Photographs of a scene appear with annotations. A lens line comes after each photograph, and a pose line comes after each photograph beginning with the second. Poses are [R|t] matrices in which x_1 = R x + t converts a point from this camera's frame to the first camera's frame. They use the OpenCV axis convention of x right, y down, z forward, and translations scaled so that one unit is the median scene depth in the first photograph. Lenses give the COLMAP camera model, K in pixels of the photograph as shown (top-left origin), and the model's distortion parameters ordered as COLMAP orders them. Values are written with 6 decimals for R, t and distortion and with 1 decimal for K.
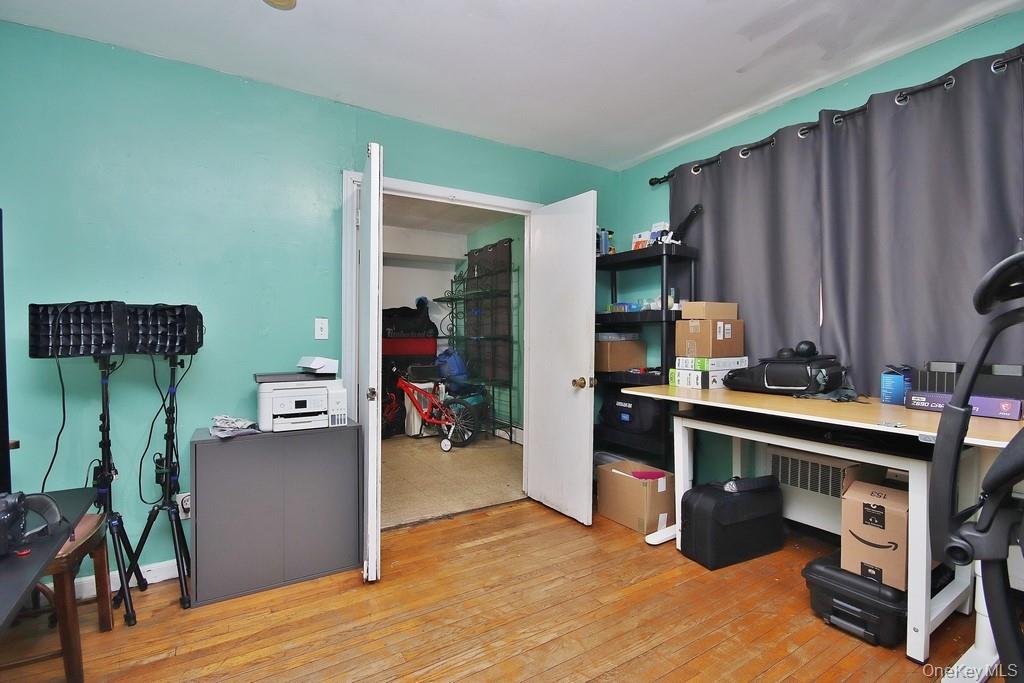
lens RADIAL K [[470.3, 0, 509.8], [0, 470.3, 339.6], [0, 0, 1]] dist [-0.004168, -0.001717]
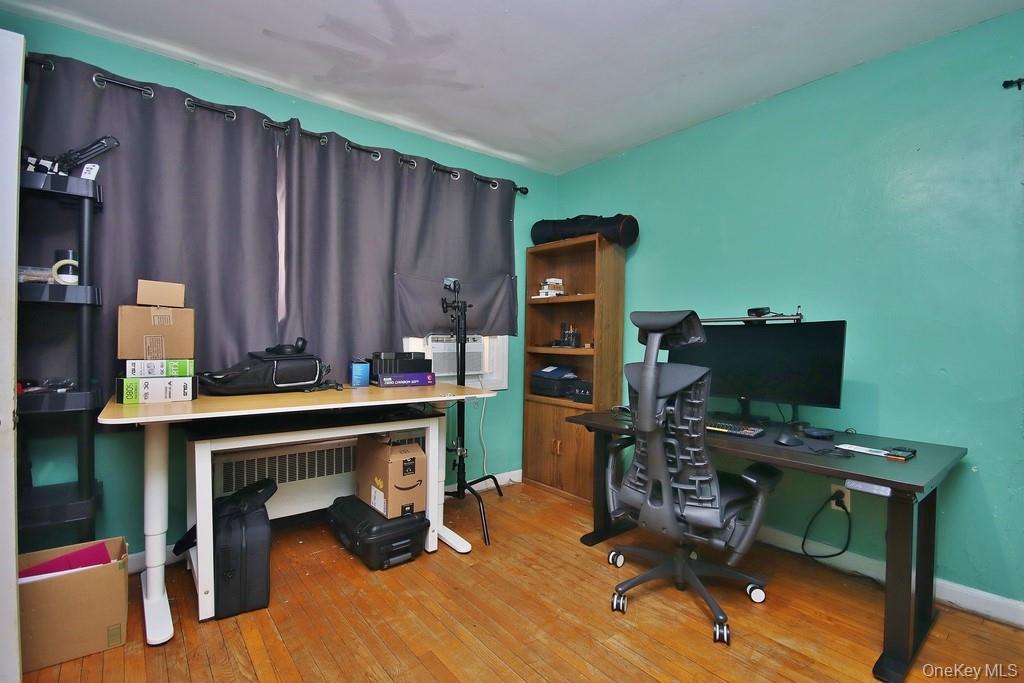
lens RADIAL K [[470.3, 0, 510.5], [0, 470.3, 345.8], [0, 0, 1]] dist [-0.004168, -0.001717]
pose [[-0.120063, -0.012403, 0.992689, -0.464989], [-0.007338, 0.999906, 0.011605, 0.005967], [-0.992739, -0.005891, -0.120143, 0.672622]]
